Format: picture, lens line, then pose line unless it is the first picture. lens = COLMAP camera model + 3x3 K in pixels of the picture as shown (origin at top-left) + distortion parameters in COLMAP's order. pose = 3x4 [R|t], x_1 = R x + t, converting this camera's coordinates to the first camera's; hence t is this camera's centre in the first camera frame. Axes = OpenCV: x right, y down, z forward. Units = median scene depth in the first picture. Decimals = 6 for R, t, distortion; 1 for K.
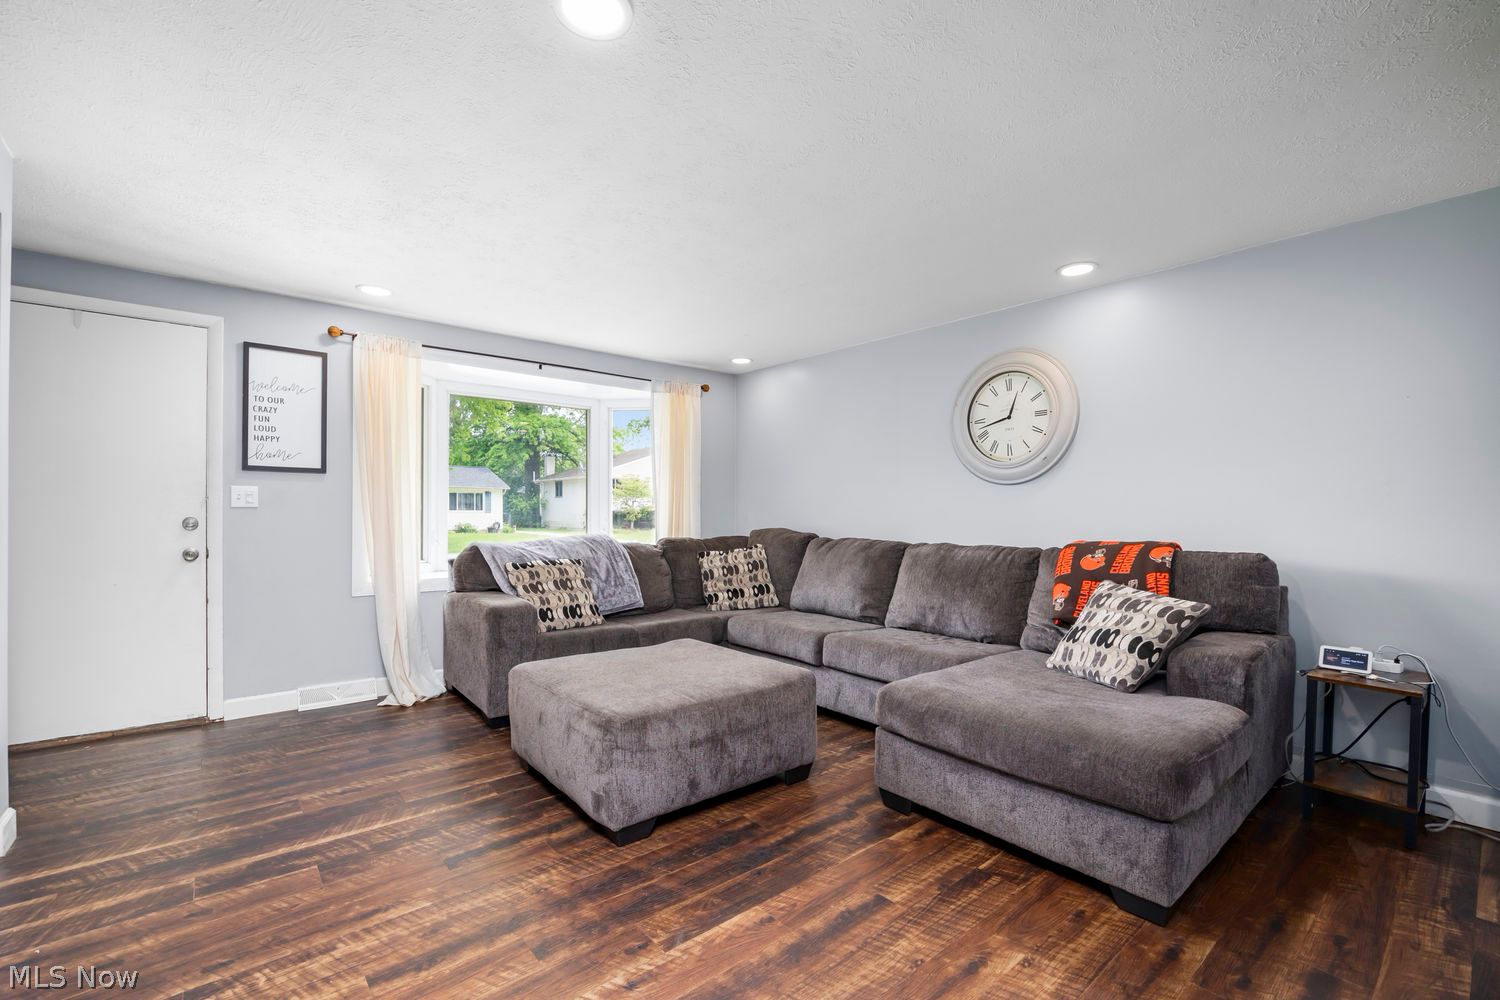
lens RADIAL K [[645.0, 0, 752.1], [0, 645.0, 515.1], [0, 0, 1]] dist [-0.012134, -0.000794]
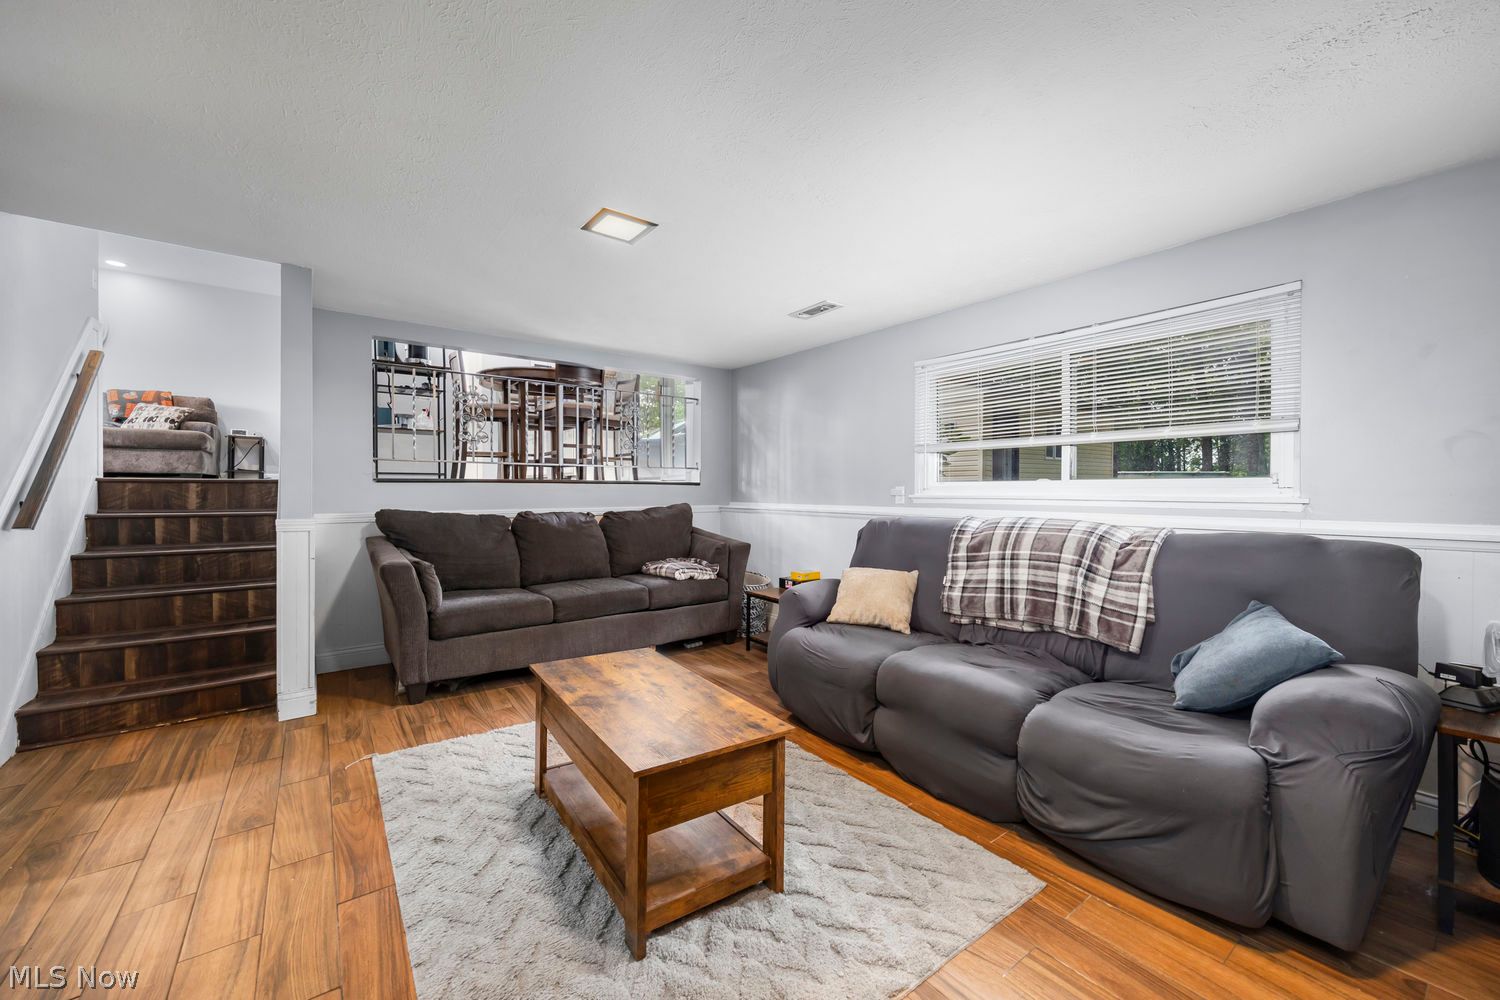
lens RADIAL K [[586.0, 0, 755.0], [0, 586.0, 497.1], [0, 0, 1]] dist [-0.003689, -0.000070]
pose [[0.047342, -0.017906, 0.998718, -1.735020], [0.004520, 0.999833, 0.017712, 0.486713], [-0.998868, 0.003676, 0.047415, -1.585003]]
